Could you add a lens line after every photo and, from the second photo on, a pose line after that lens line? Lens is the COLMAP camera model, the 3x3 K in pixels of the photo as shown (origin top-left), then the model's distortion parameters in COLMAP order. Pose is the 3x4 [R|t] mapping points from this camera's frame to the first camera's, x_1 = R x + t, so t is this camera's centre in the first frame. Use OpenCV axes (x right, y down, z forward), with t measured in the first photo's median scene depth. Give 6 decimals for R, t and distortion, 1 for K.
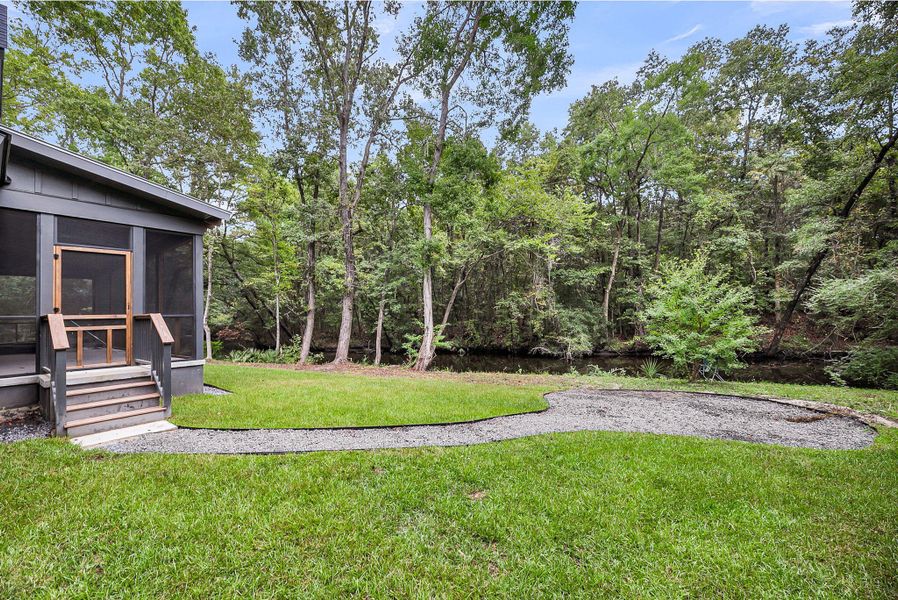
lens RADIAL K [[366.4, 0, 449.1], [0, 366.4, 300.7], [0, 0, 1]] dist [0.007085, 0.000099]
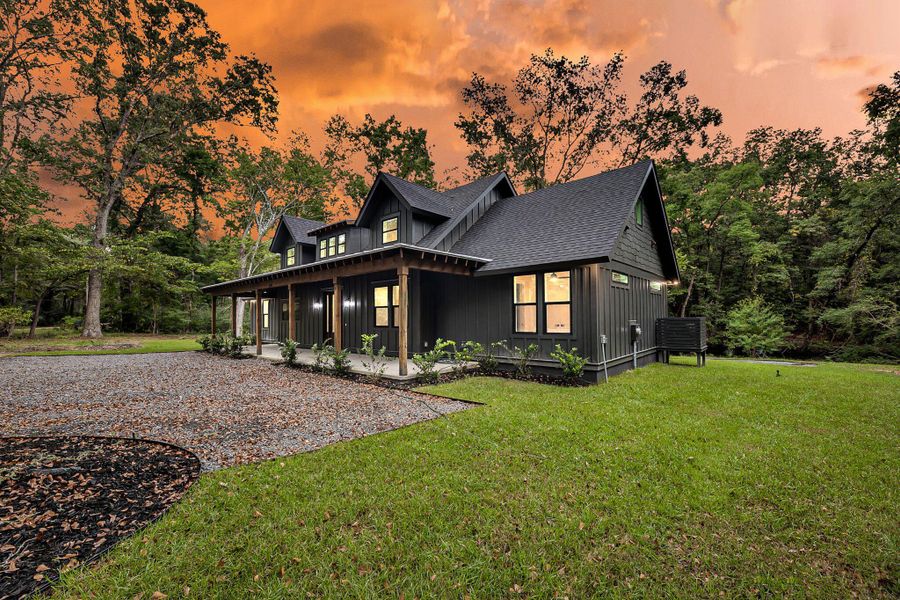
lens RADIAL K [[367.2, 0, 452.4], [0, 367.2, 303.9], [0, 0, 1]] dist [0.007085, 0.000099]
pose [[0.997496, 0.016782, -0.068705, -0.448939], [-0.016144, 0.999821, 0.009831, -0.040998], [0.068857, -0.008697, 0.997589, -0.600121]]
